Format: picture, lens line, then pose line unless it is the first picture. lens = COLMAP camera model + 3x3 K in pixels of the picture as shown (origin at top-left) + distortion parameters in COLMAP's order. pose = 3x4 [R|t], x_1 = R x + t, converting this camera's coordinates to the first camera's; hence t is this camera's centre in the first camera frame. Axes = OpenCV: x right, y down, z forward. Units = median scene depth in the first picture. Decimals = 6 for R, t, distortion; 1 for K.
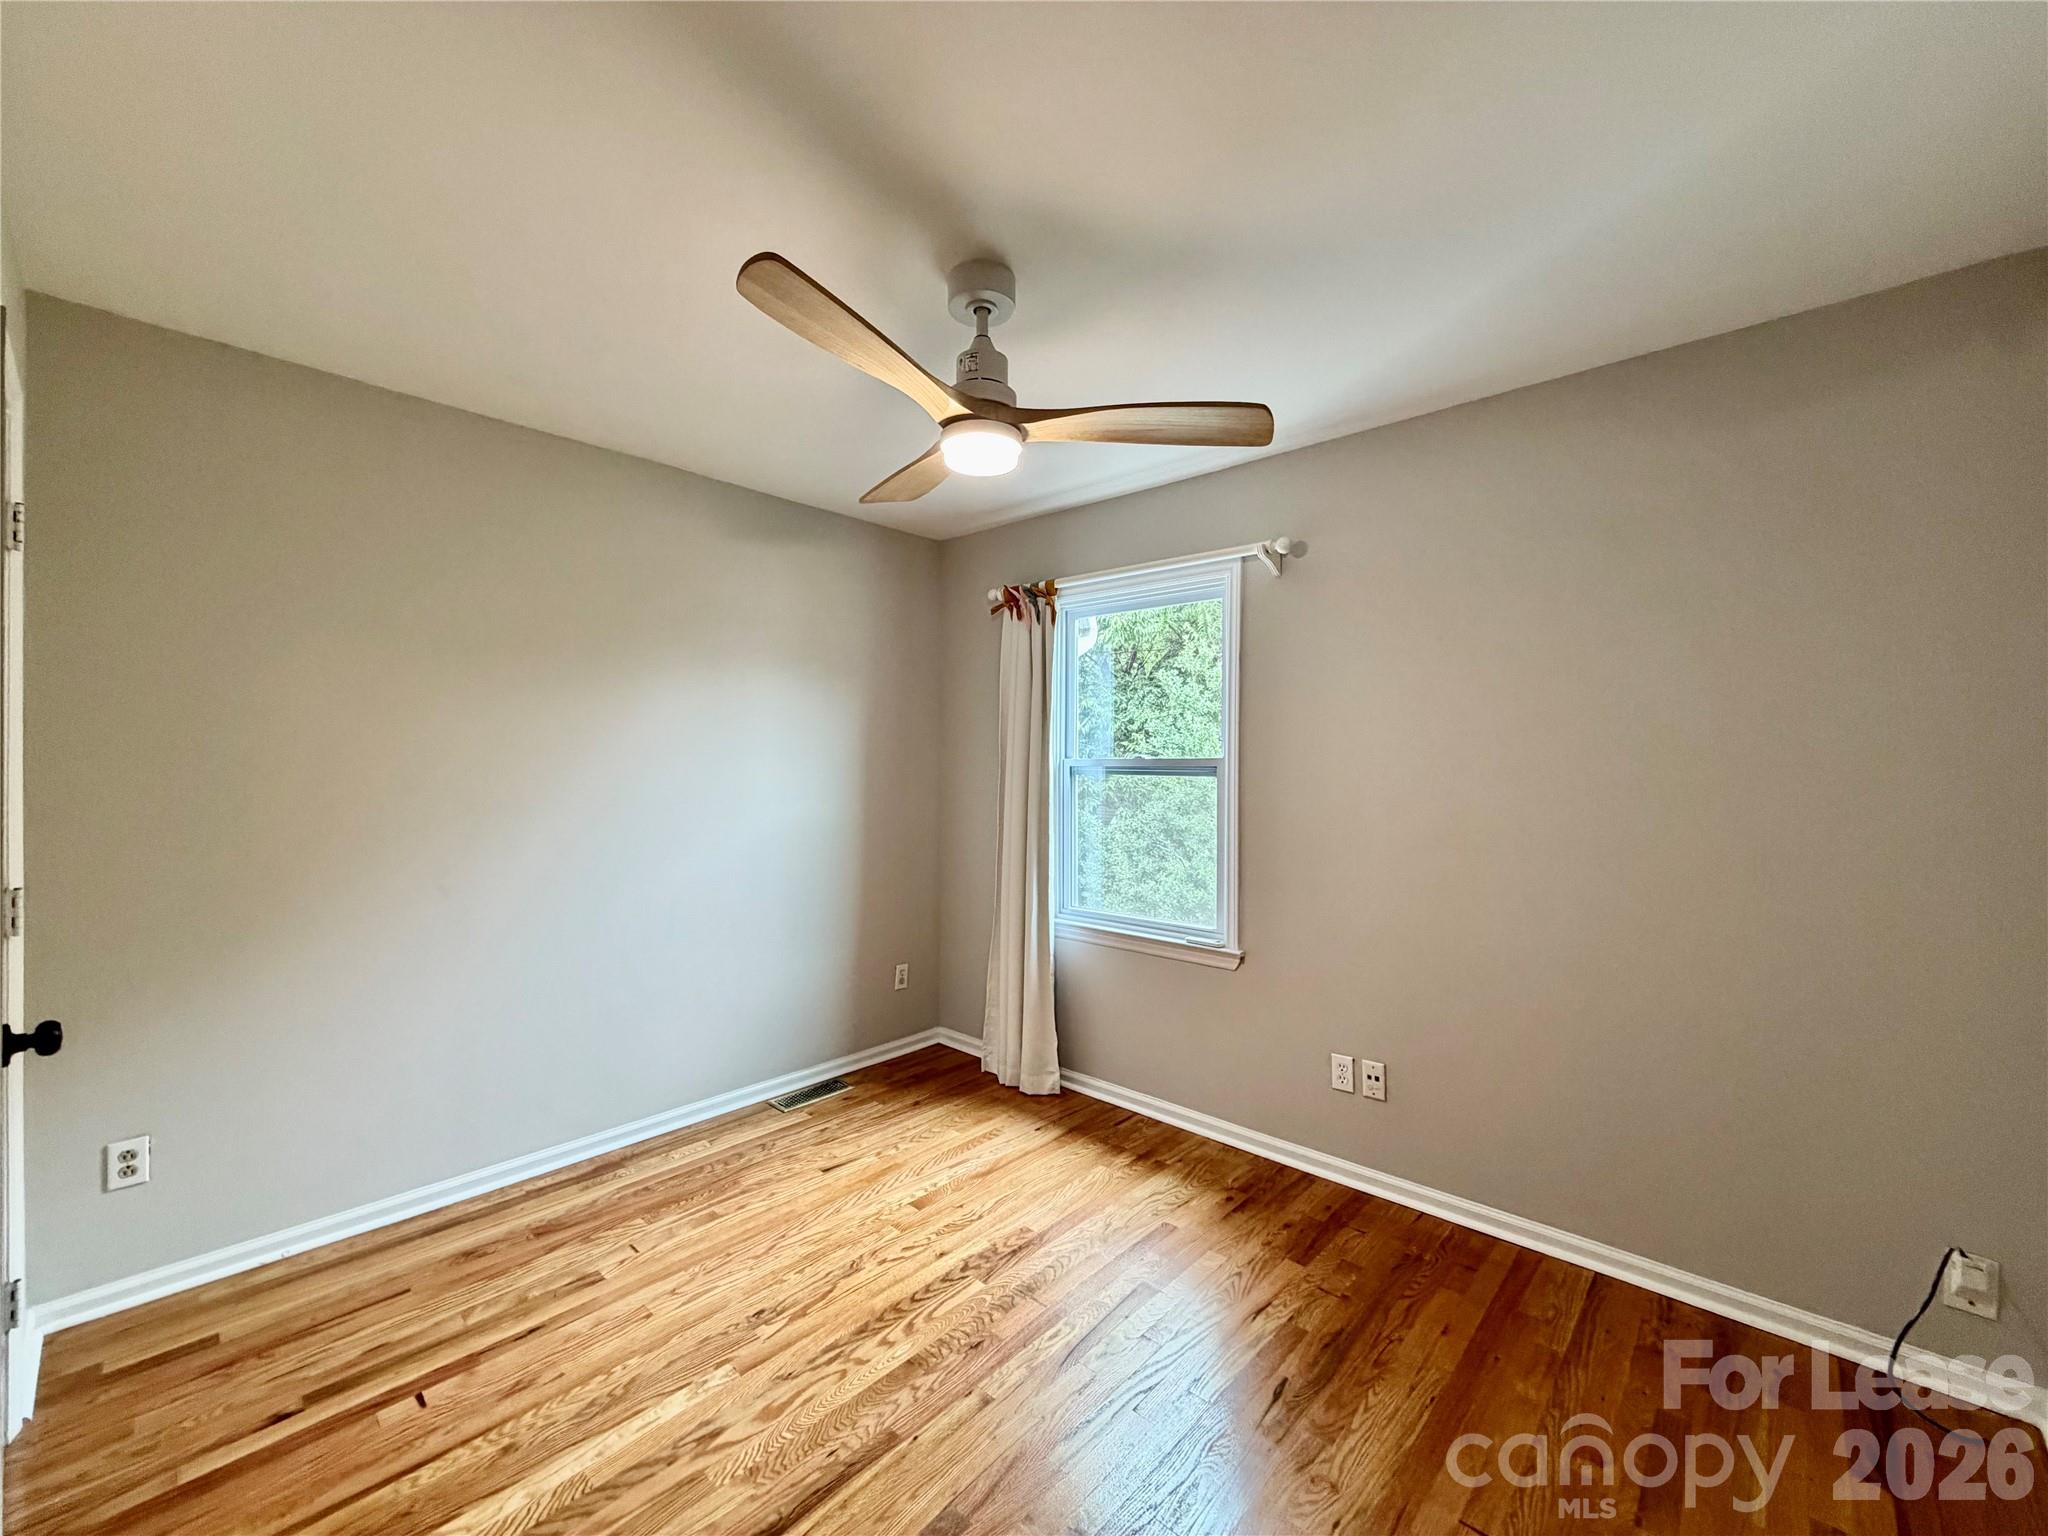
lens RADIAL K [[818.2, 0, 1024.2], [0, 818.2, 766.2], [0, 0, 1]] dist [0.004014, 0.000399]
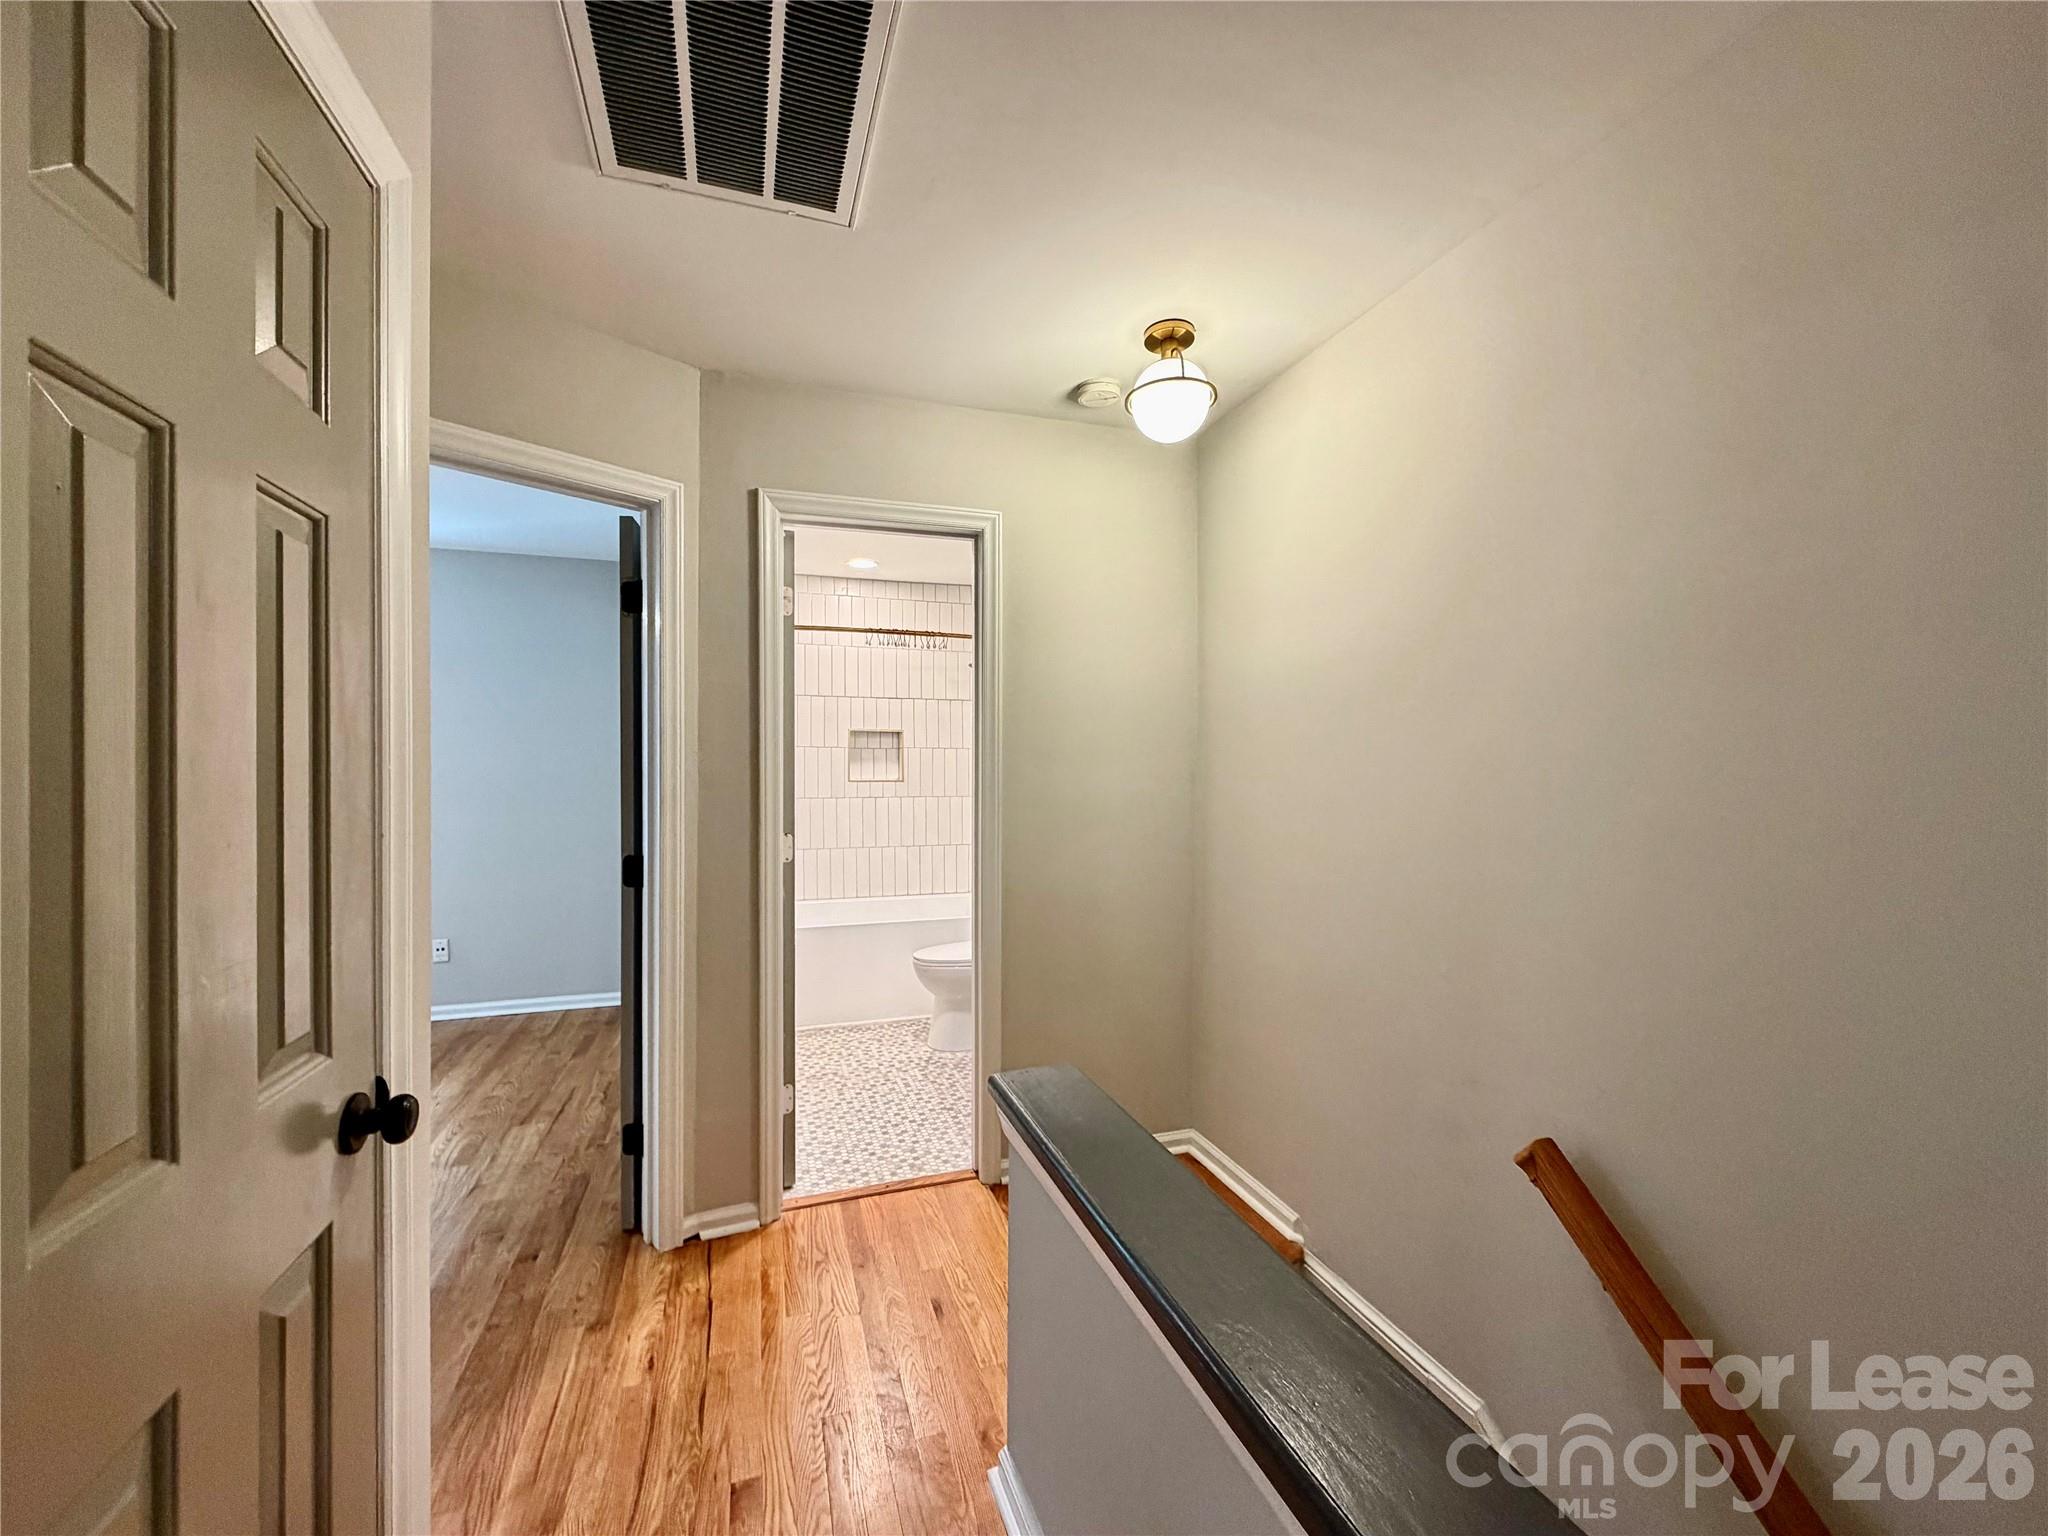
lens RADIAL K [[818.2, 0, 1025.2], [0, 818.2, 767.2], [0, 0, 1]] dist [0.004014, 0.000399]
pose [[0.482996, -0.004254, 0.875612, -0.572964], [-0.000207, 0.999988, 0.004972, 0.010777], [-0.875622, -0.002583, 0.482989, -1.052478]]
